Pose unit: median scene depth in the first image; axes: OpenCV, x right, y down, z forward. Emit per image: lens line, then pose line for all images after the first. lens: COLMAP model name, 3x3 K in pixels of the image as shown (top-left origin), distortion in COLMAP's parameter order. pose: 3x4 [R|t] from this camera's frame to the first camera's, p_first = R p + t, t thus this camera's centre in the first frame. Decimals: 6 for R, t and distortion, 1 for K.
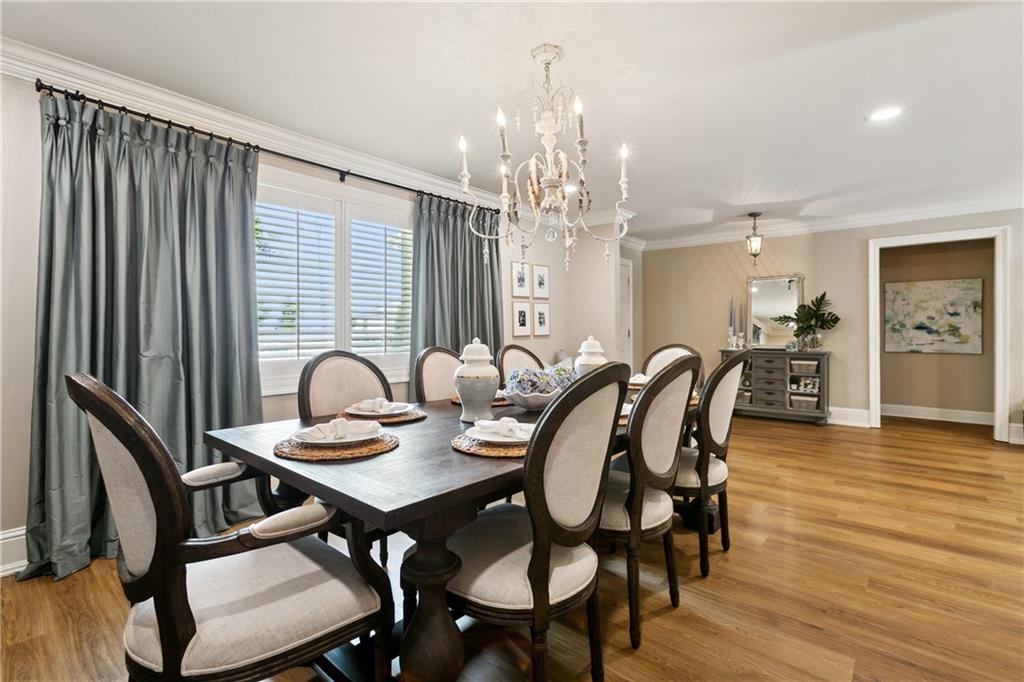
lens RADIAL K [[465.2, 0, 513.1], [0, 465.2, 335.4], [0, 0, 1]] dist [-0.002799, -0.000035]
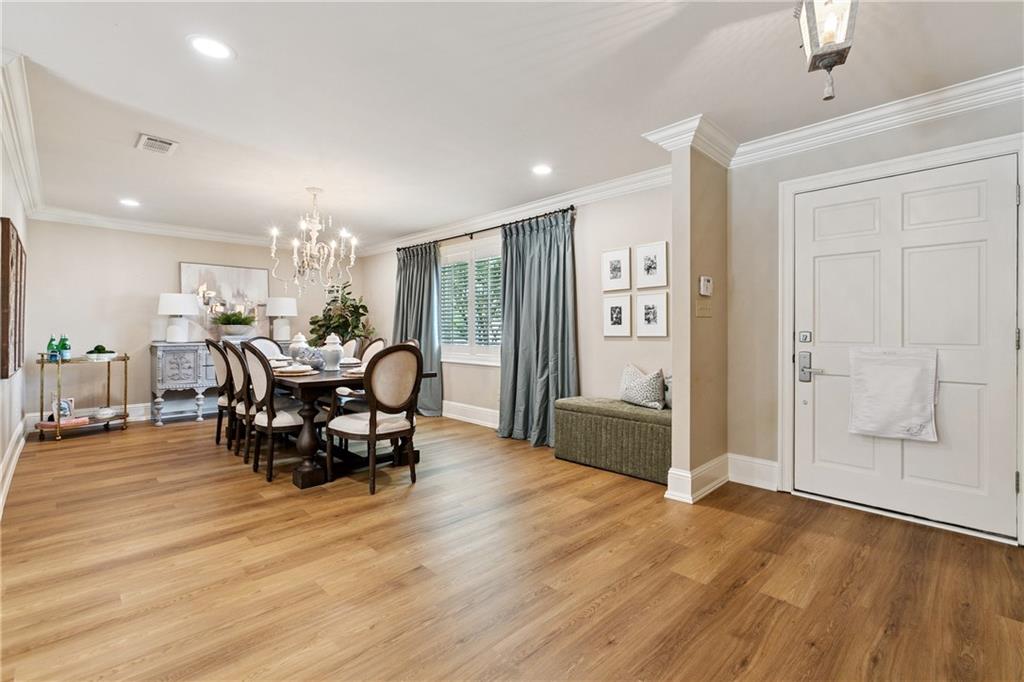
lens RADIAL K [[457.2, 0, 512.8], [0, 457.2, 328.2], [0, 0, 1]] dist [-0.001015, 0.000003]
pose [[-0.081766, -0.001622, -0.996650, 0.868339], [-0.015775, 0.999876, -0.000333, -0.010572], [0.996527, 0.015695, -0.081781, 0.894703]]
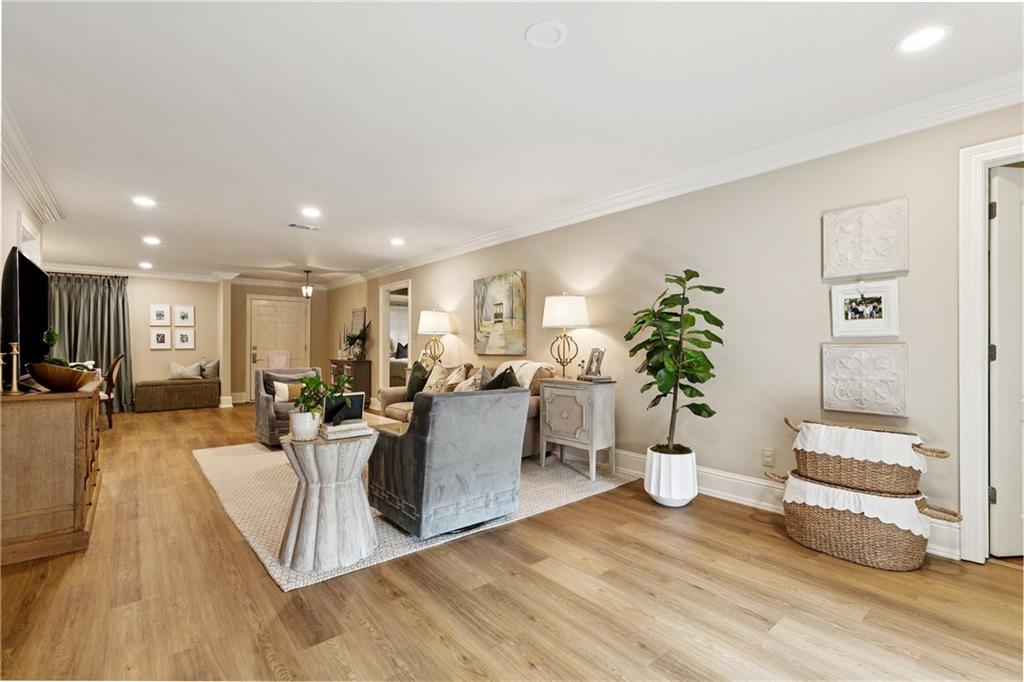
lens RADIAL K [[468.3, 0, 512.0], [0, 468.3, 341.0], [0, 0, 1]] dist [0.033468, 0.000039]
pose [[0.984192, 0.001893, -0.177093, 1.595143], [-0.005545, 0.999782, -0.020130, 0.000474], [0.177017, 0.020794, 0.983988, -0.475480]]
